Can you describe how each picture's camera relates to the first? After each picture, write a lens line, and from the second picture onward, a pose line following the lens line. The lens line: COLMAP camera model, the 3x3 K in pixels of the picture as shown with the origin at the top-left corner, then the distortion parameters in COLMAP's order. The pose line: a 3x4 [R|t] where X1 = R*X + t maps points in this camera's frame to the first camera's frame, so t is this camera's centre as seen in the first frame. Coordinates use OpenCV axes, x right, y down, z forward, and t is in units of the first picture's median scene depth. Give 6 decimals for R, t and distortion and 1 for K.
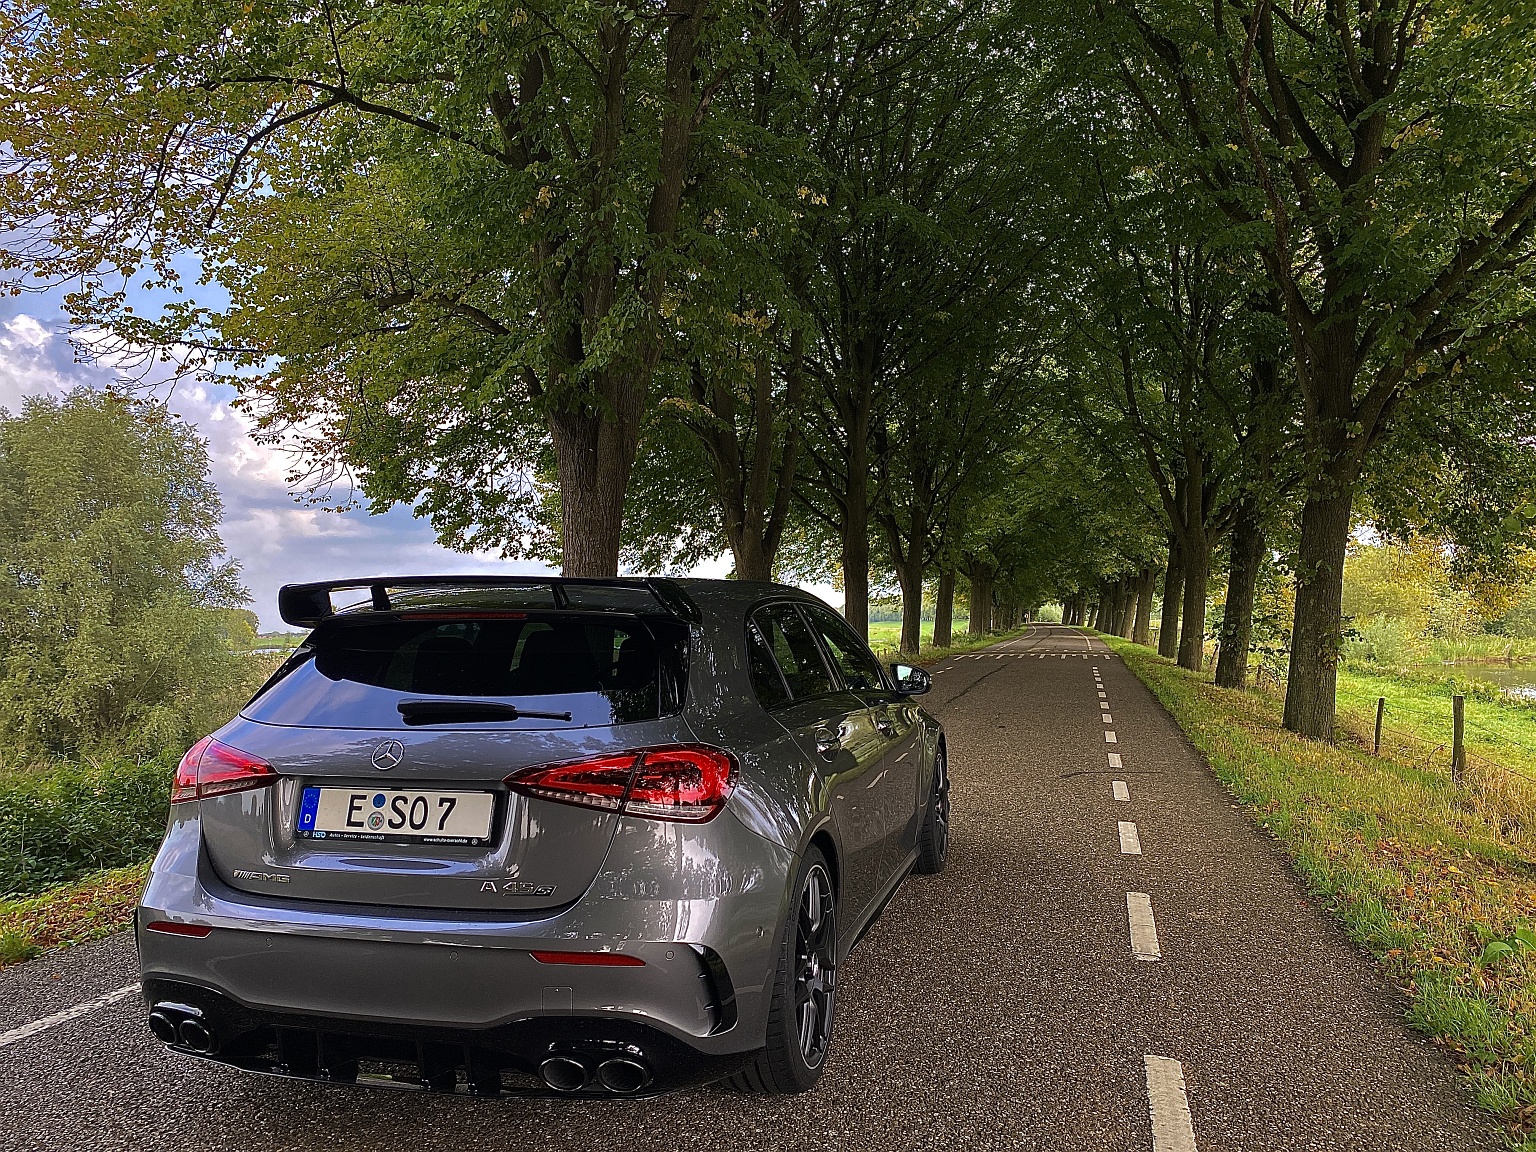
lens RADIAL K [[1209.0, 0, 768.0], [0, 1209.0, 576.0], [0, 0, 1]] dist [0.020598, 0.000162]
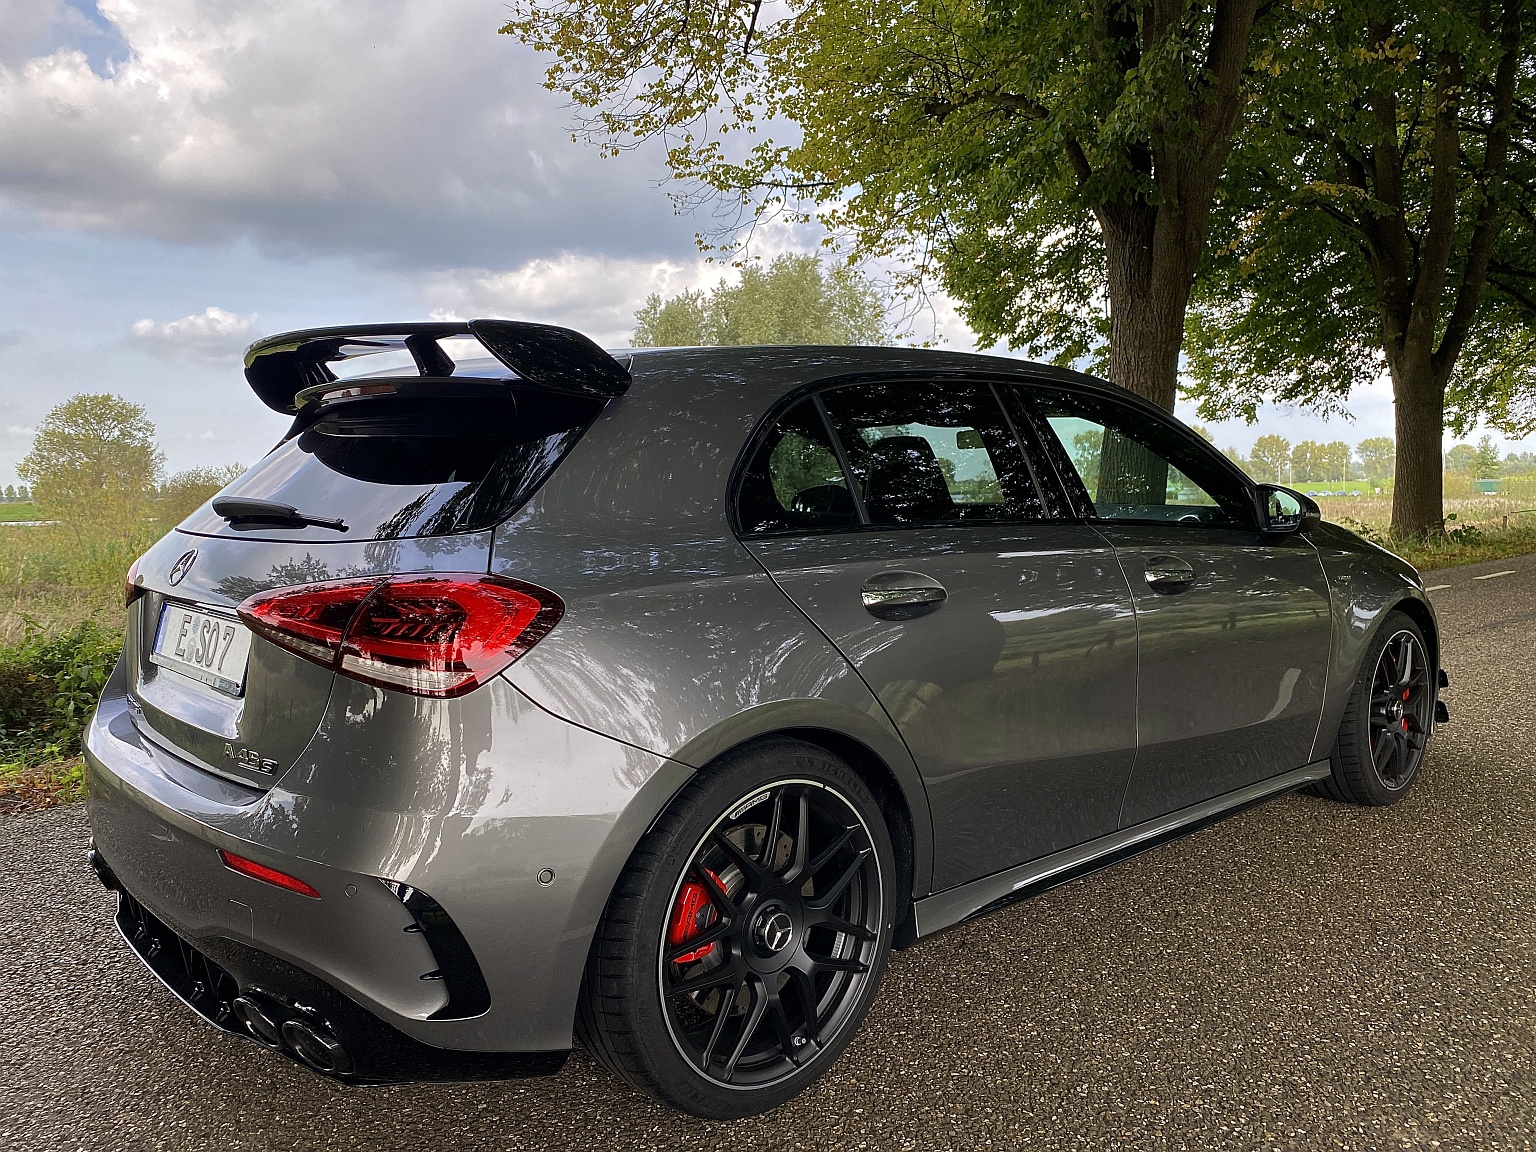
lens RADIAL K [[1209.0, 0, 768.0], [0, 1209.0, 576.0], [0, 0, 1]] dist [0.020598, 0.000162]
pose [[0.833748, 0.049861, -0.549890, 0.096028], [0.017797, 0.992970, 0.117022, 0.015617], [0.551859, -0.107353, 0.826999, 0.127041]]
